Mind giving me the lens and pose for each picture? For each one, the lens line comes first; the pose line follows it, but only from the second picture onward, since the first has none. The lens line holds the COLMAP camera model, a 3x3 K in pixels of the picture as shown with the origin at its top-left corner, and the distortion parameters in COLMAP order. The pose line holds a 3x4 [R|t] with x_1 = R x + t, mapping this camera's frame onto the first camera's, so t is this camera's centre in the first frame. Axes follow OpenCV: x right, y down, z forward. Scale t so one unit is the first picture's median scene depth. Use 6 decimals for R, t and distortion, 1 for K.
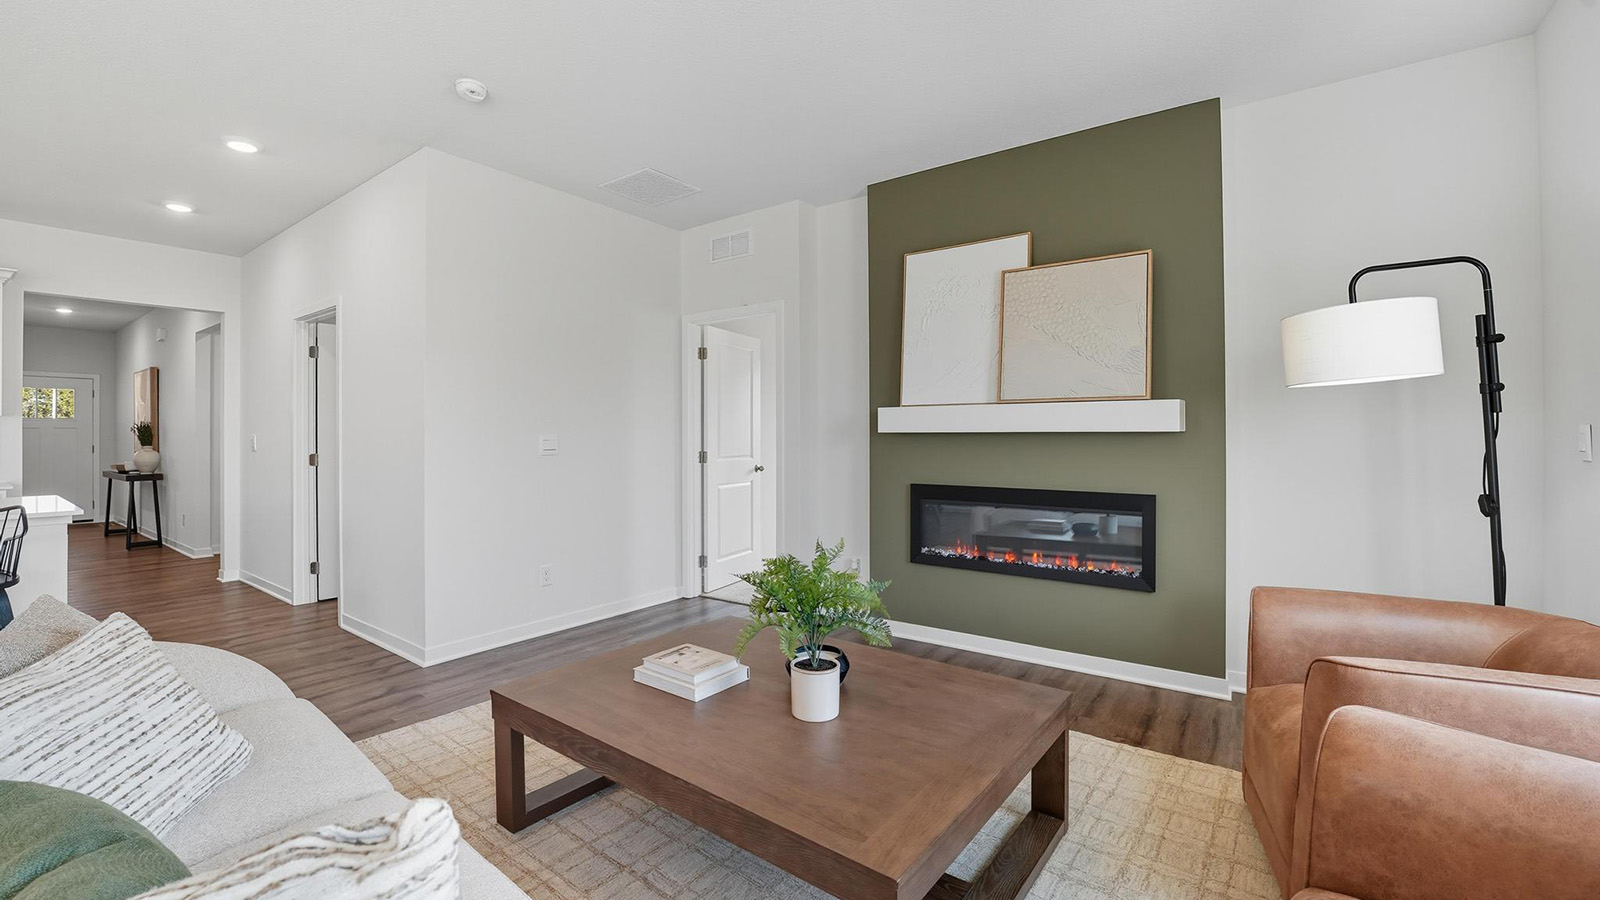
lens RADIAL K [[661.4, 0, 793.8], [0, 661.4, 455.2], [0, 0, 1]] dist [-0.025168, 0.000116]
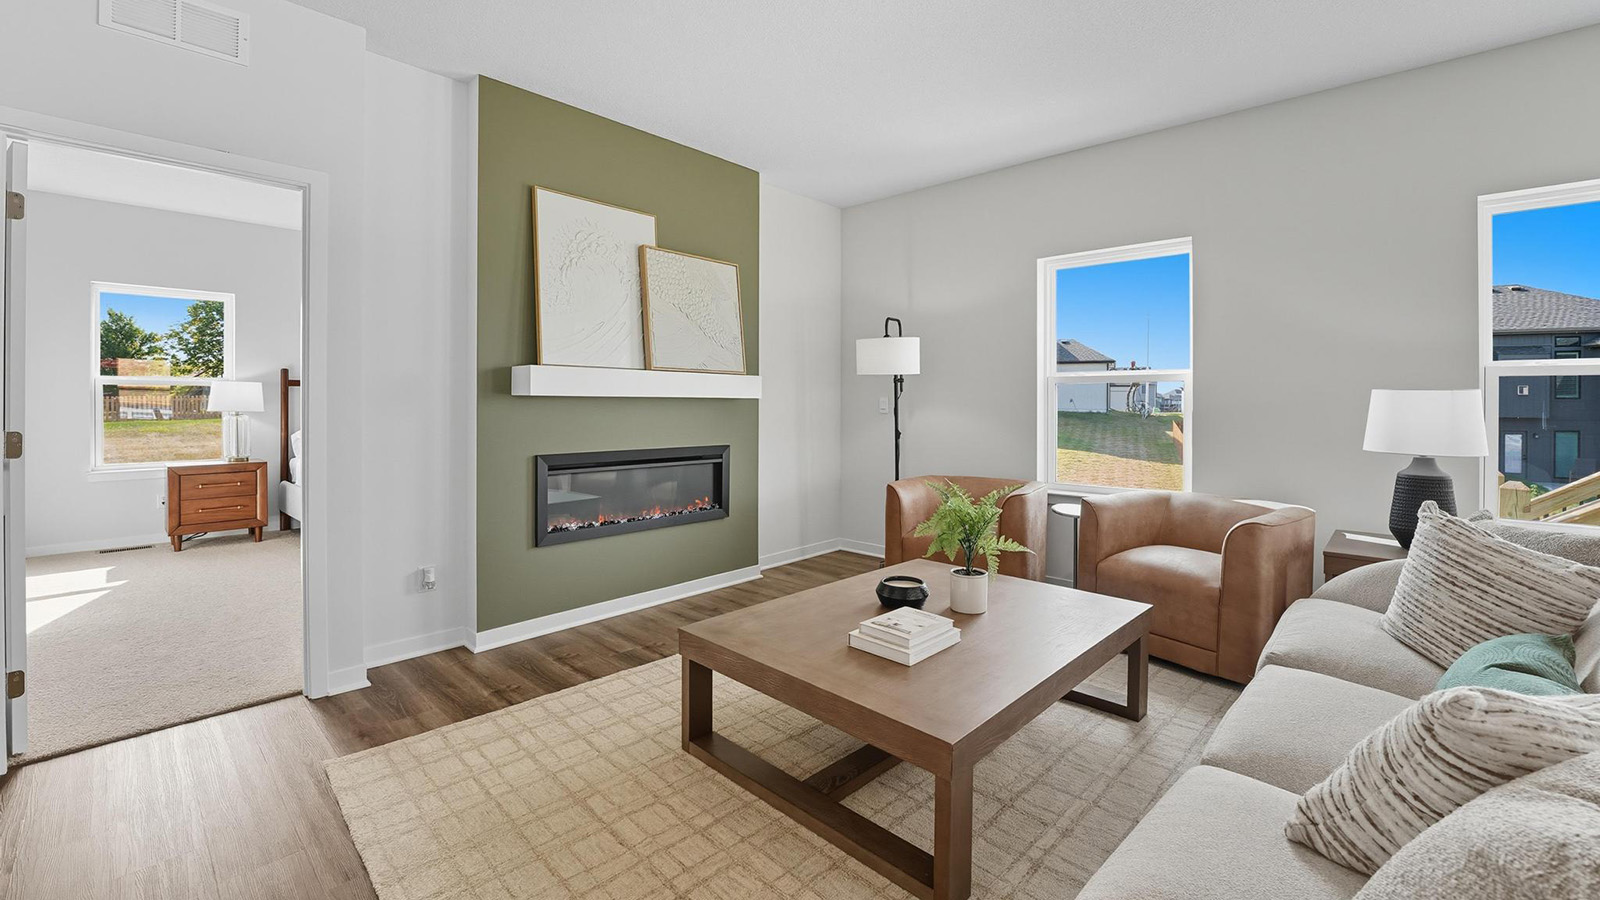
lens RADIAL K [[666.0, 0, 793.3], [0, 666.0, 402.3], [0, 0, 1]] dist [-0.026477, -0.000080]
pose [[0.121562, 0.001654, 0.992582, -0.728645], [0.023505, 0.999713, -0.004545, -0.014935], [-0.992306, 0.023884, 0.121488, 0.643559]]
